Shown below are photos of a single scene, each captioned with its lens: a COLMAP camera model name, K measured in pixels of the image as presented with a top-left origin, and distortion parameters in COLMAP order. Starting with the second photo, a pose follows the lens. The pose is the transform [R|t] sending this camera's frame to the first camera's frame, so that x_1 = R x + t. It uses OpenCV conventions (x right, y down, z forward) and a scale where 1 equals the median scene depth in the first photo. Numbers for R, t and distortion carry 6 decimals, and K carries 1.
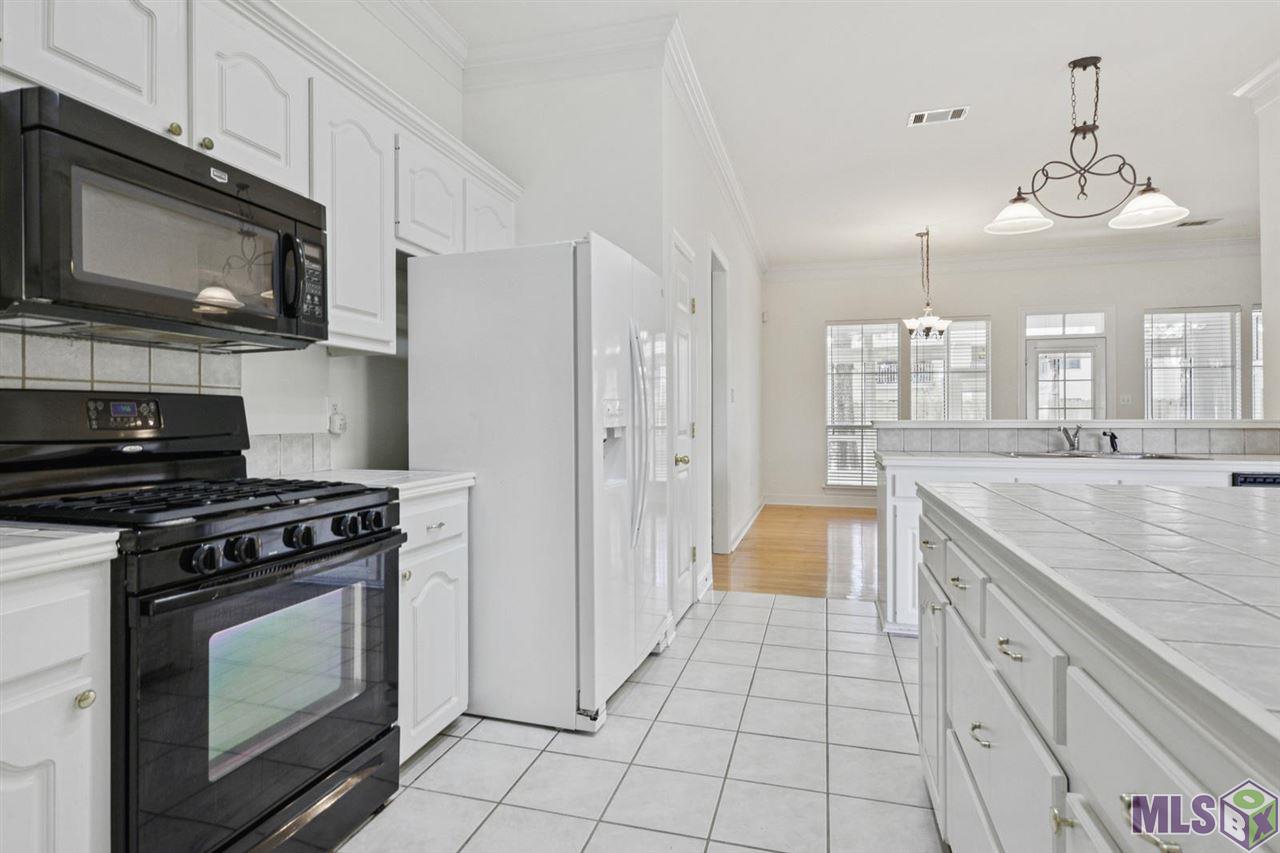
lens RADIAL K [[661.7, 0, 641.2], [0, 661.7, 421.1], [0, 0, 1]] dist [0.012905, 0.000052]
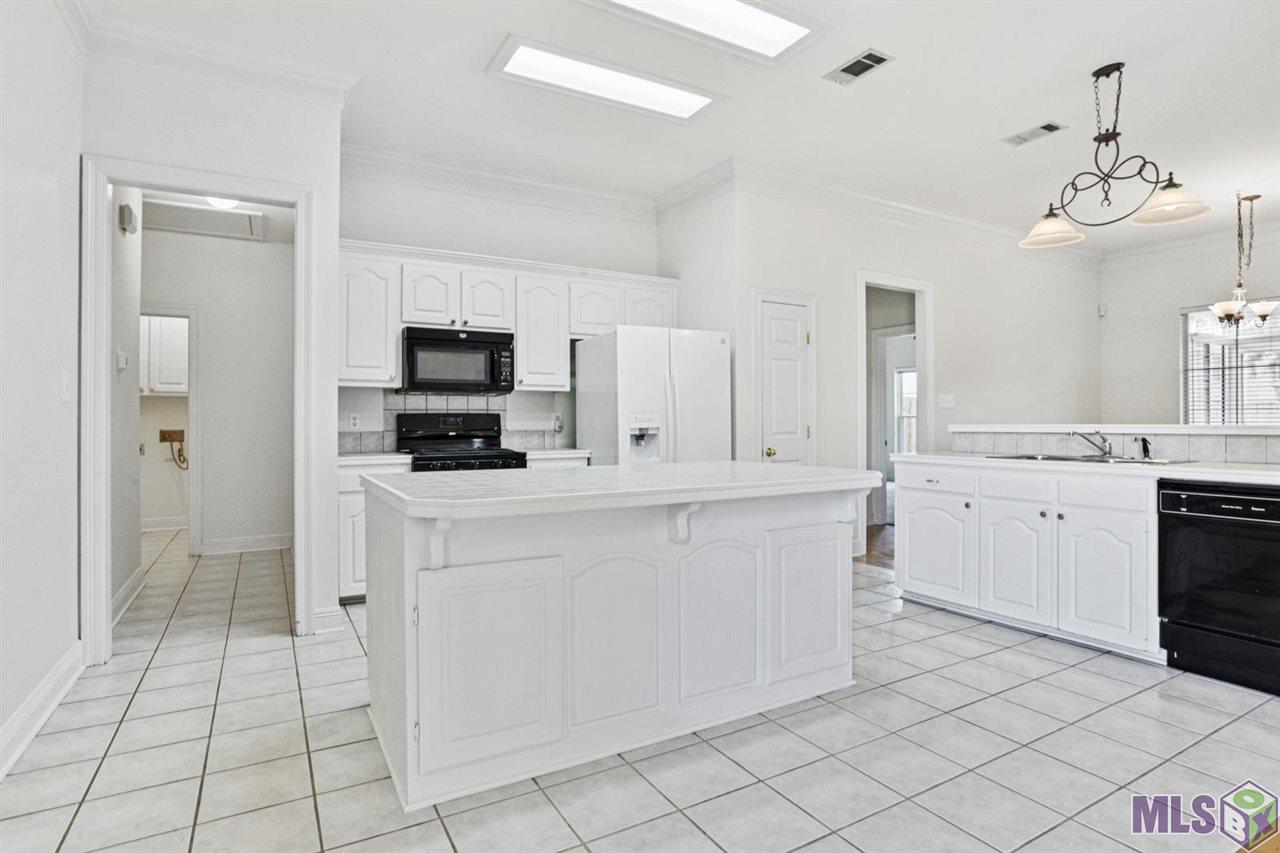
lens RADIAL K [[661.7, 0, 630.3], [0, 661.7, 417.6], [0, 0, 1]] dist [0.012905, 0.000052]
pose [[0.709859, -0.005339, -0.704324, 0.861287], [-0.002816, 0.999942, -0.010418, -0.000216], [0.704338, 0.009379, 0.709802, -0.219411]]
